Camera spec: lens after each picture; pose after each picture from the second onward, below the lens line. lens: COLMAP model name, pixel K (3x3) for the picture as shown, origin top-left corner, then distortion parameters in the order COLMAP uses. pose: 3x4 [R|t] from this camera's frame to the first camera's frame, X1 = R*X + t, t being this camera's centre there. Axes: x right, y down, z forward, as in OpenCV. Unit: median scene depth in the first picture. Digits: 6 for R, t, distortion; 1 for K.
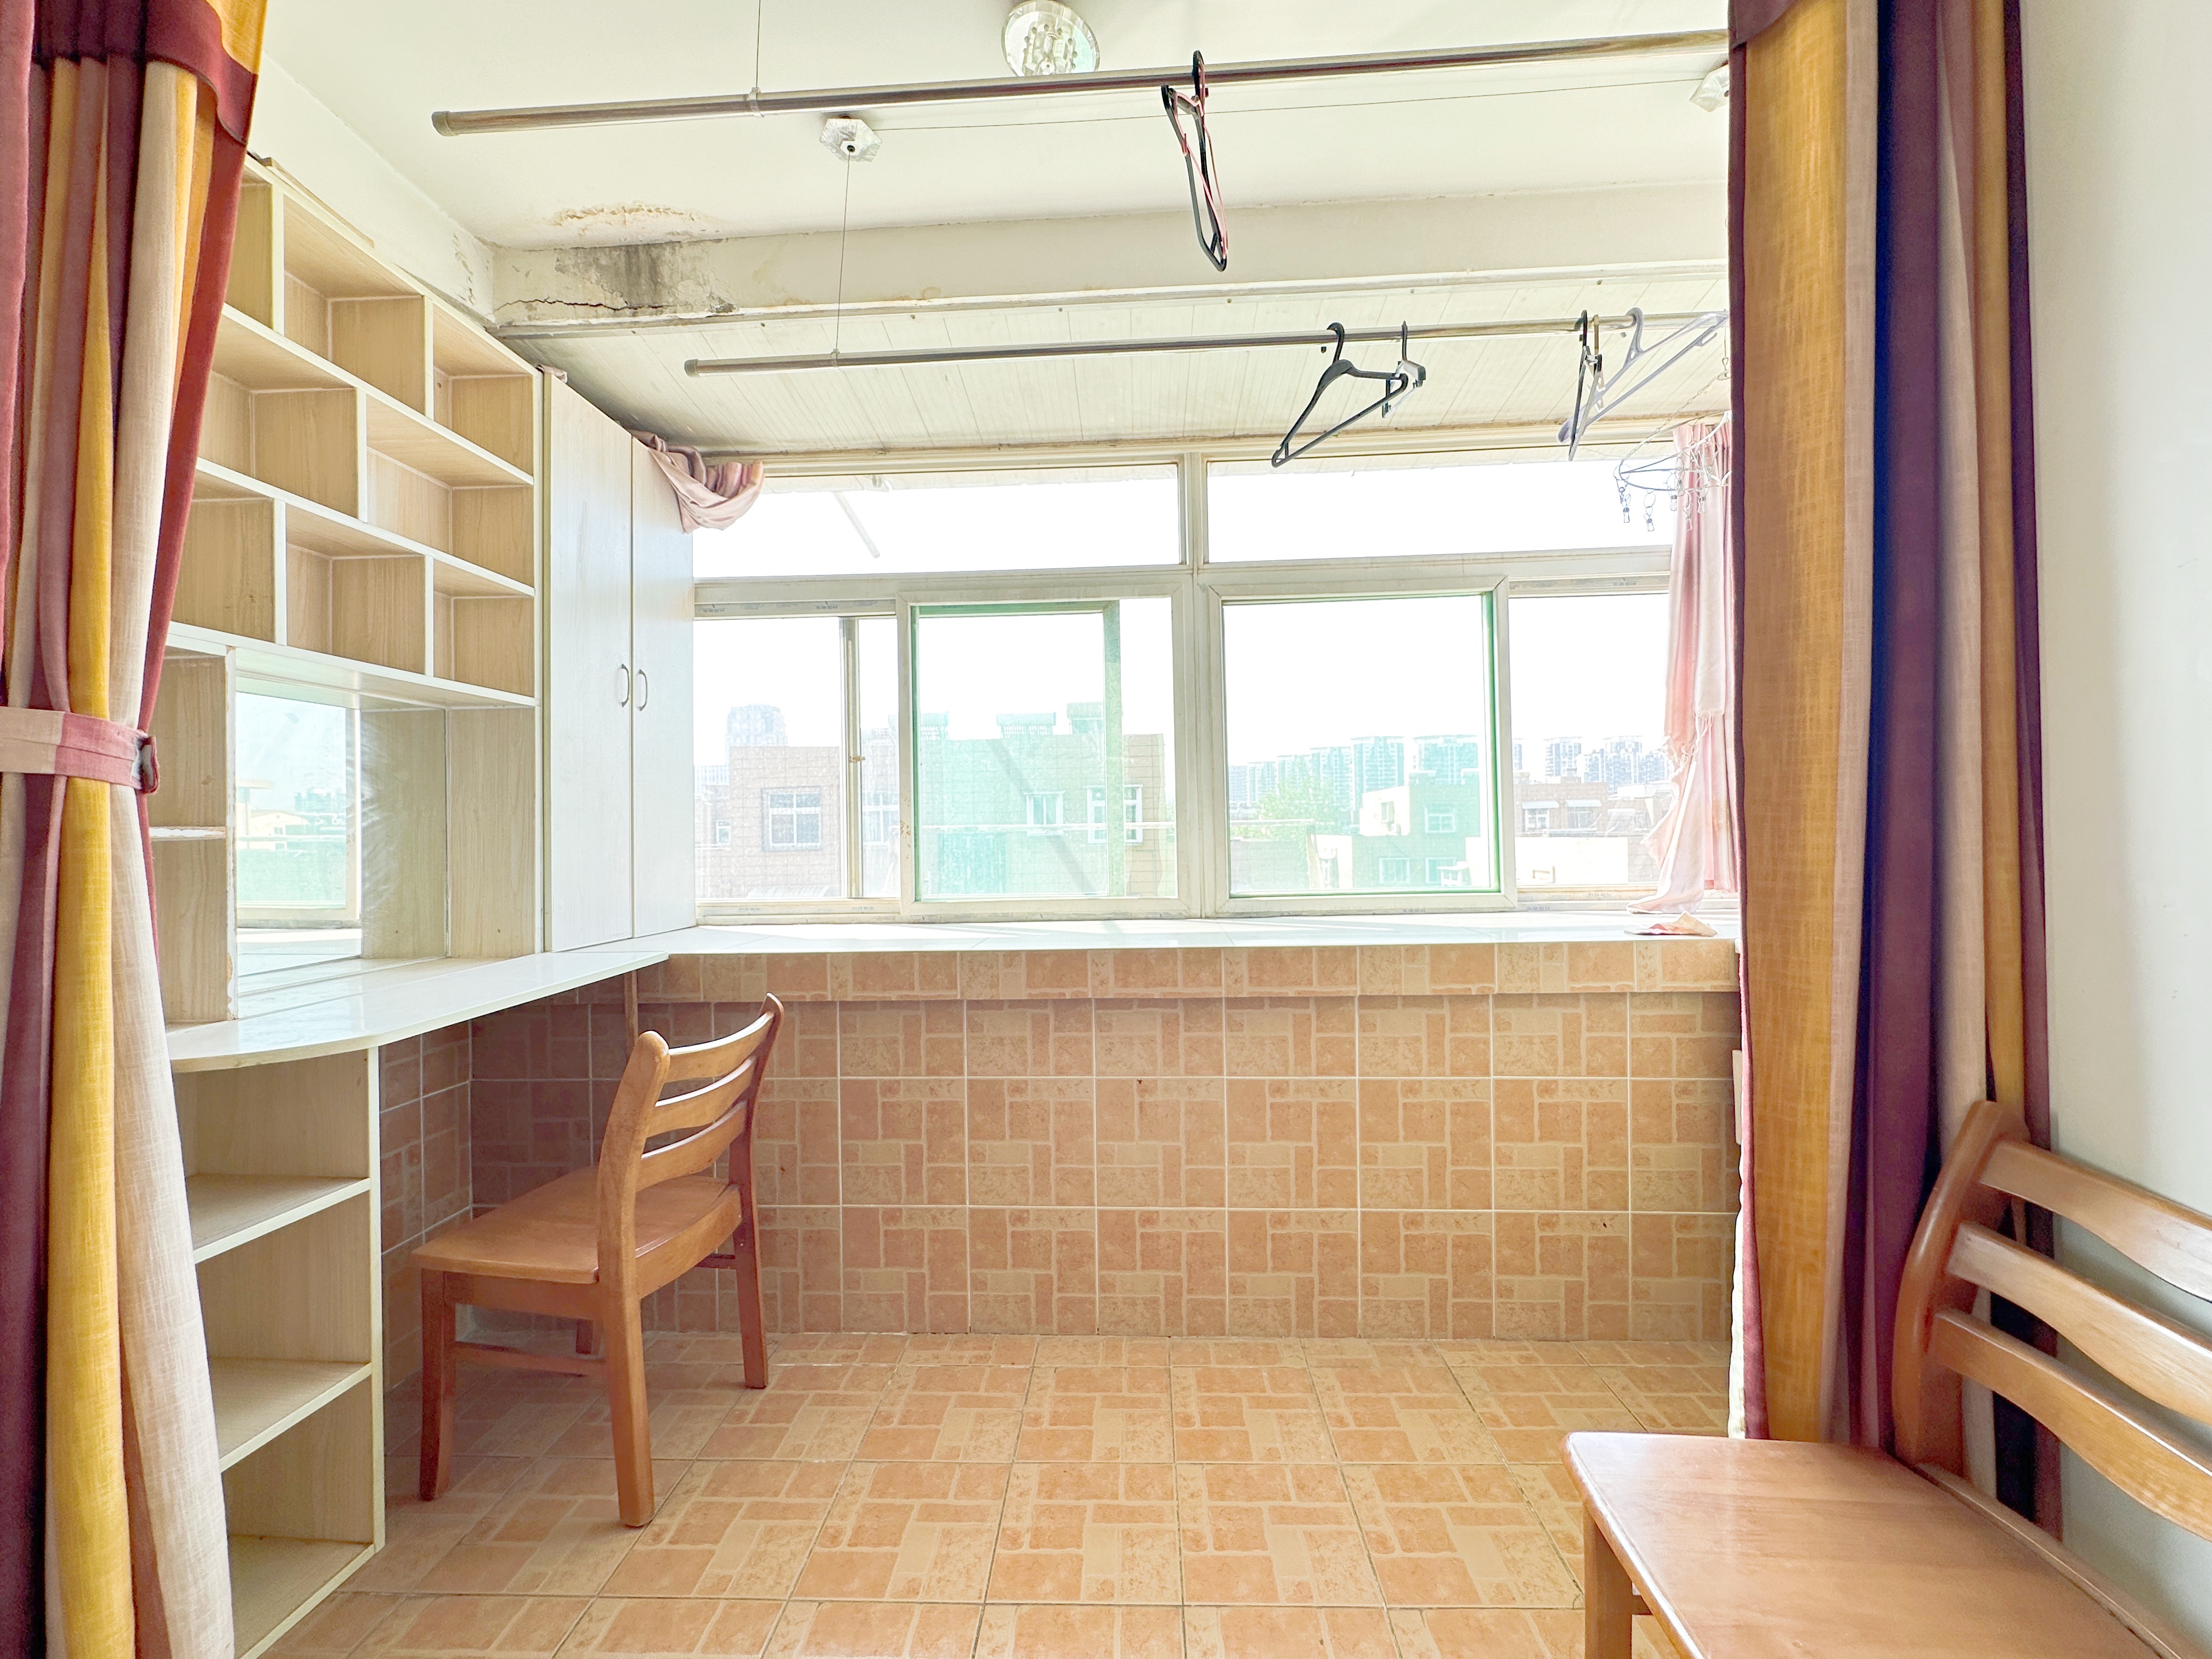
lens RADIAL K [[875.2, 0, 1113.2], [0, 875.2, 832.8], [0, 0, 1]] dist [-0.001484, -0.000026]
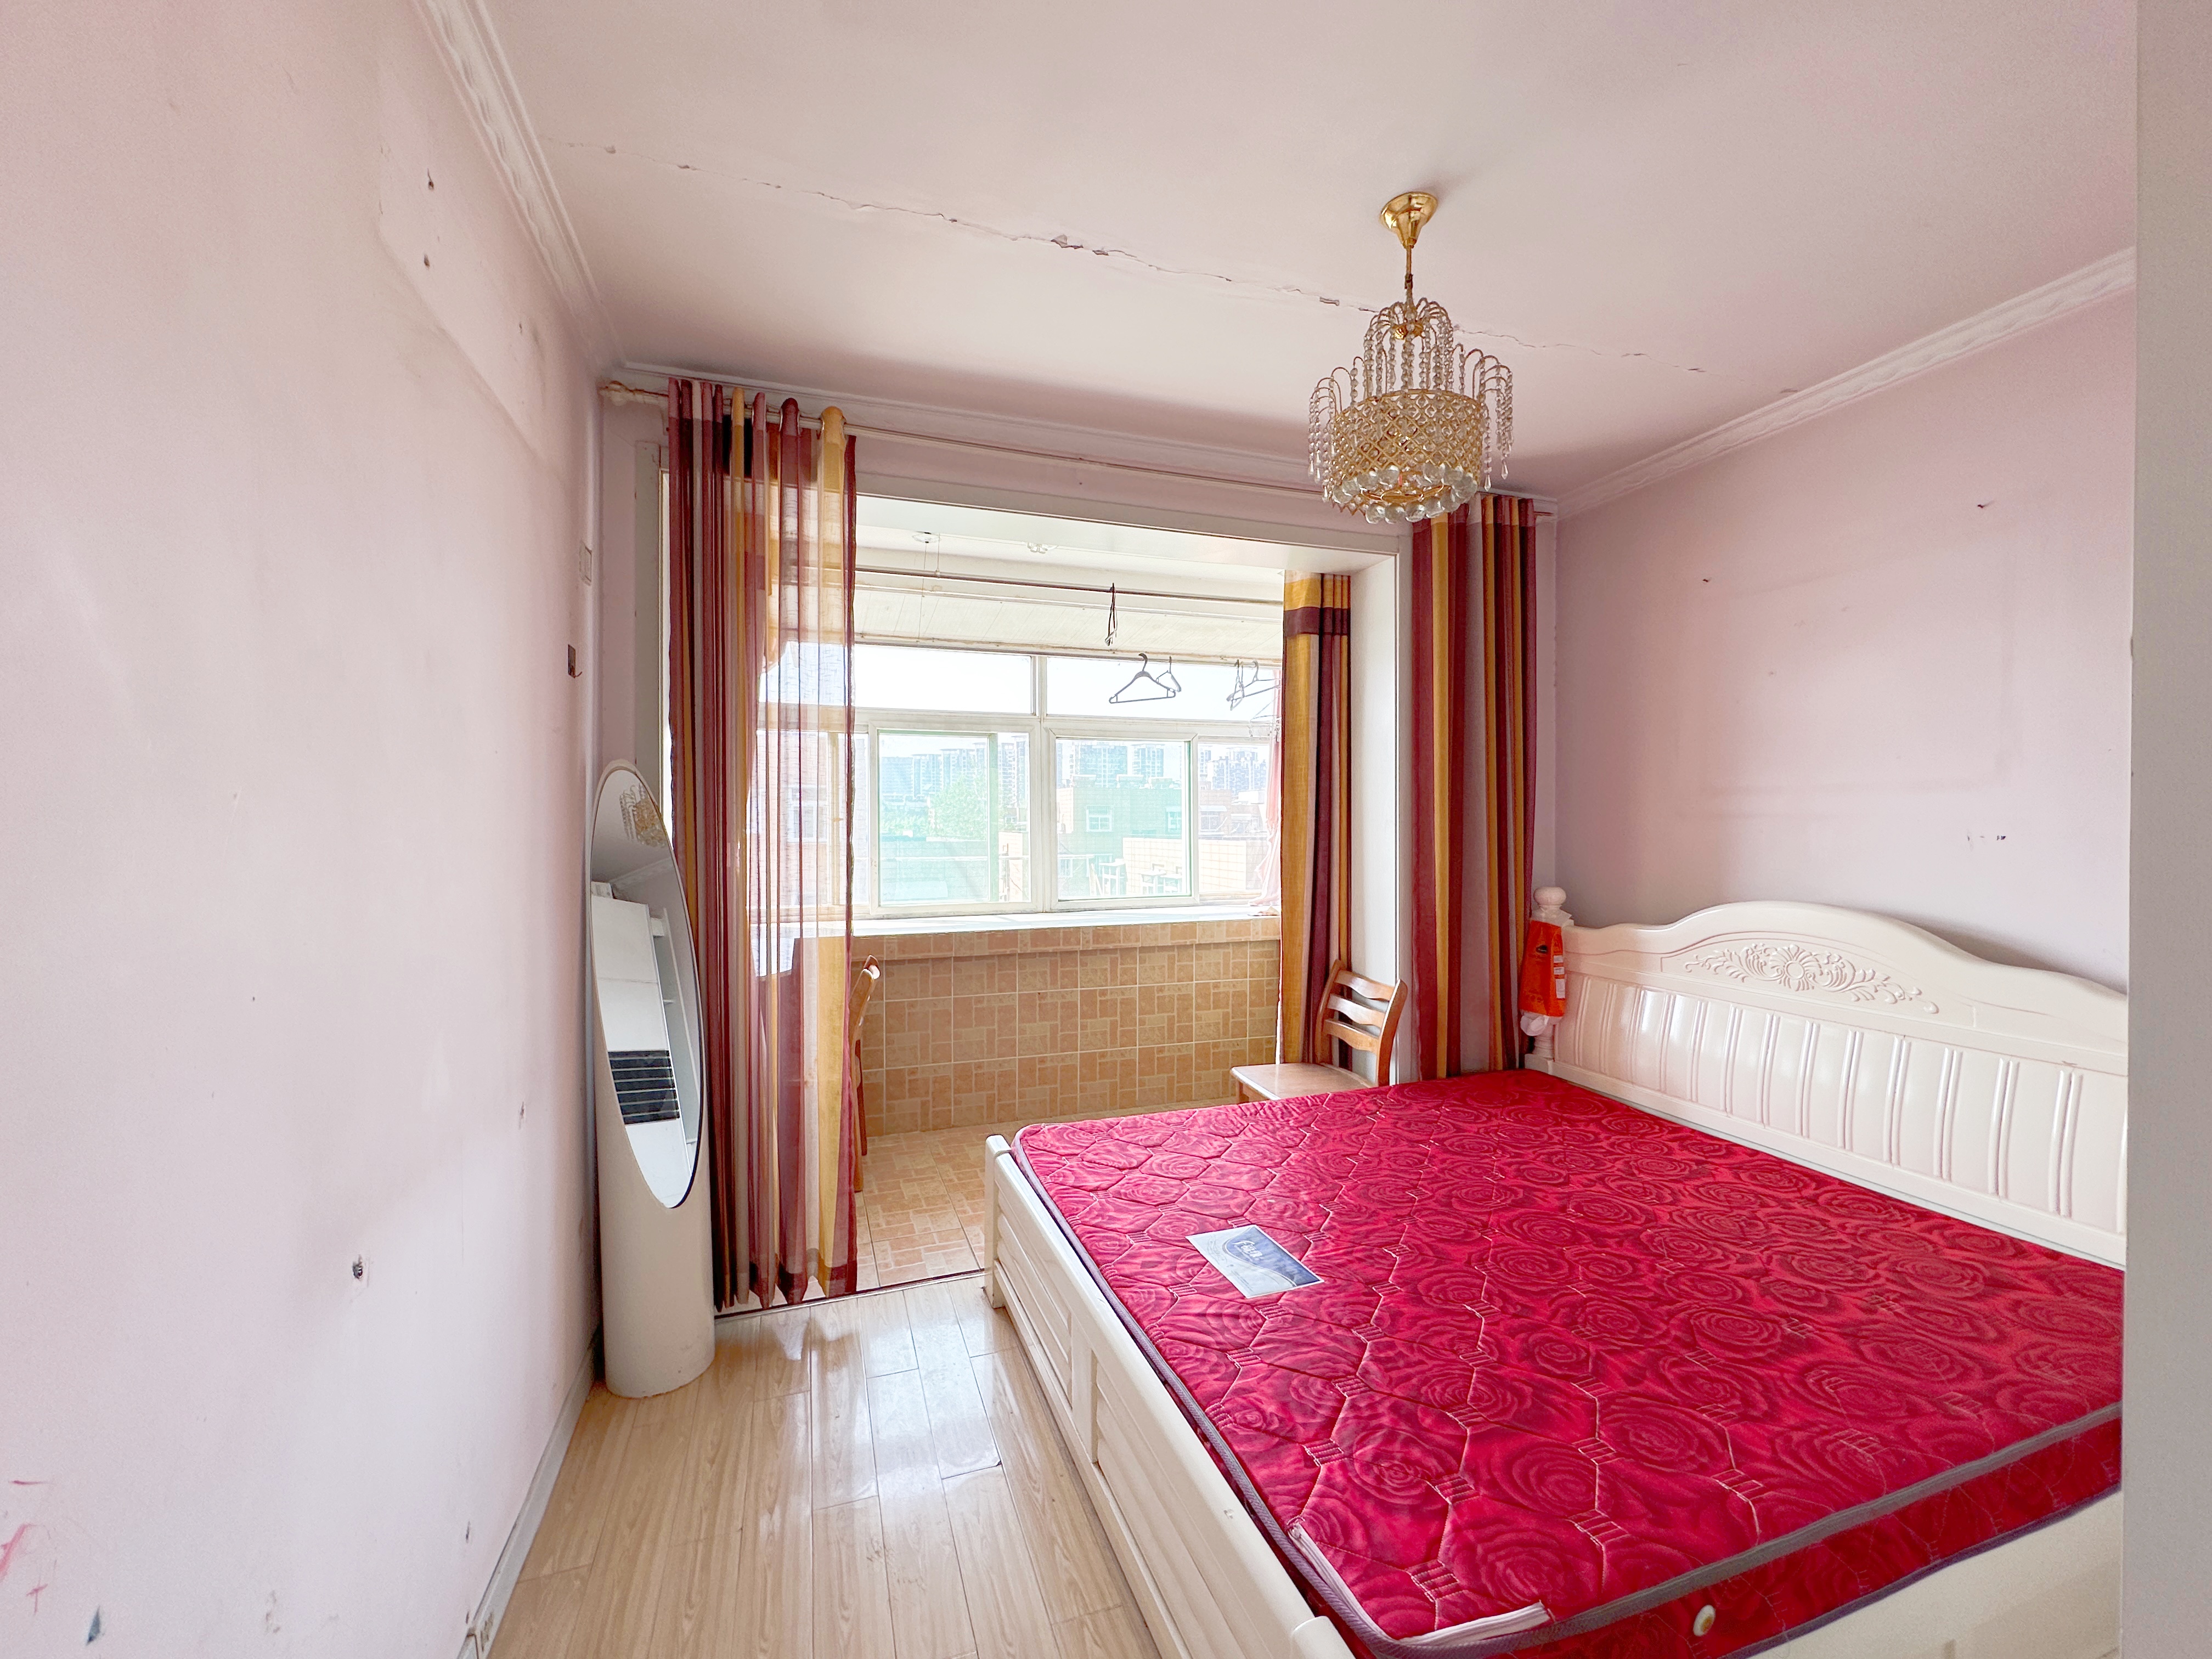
lens RADIAL K [[875.2, 0, 1103.3], [0, 875.2, 835.5], [0, 0, 1]] dist [-0.001484, -0.000026]
pose [[0.931879, 0.009505, 0.362645, -0.580912], [-0.013405, 0.999876, 0.008241, -0.103981], [-0.362521, -0.012541, 0.931891, -0.962515]]
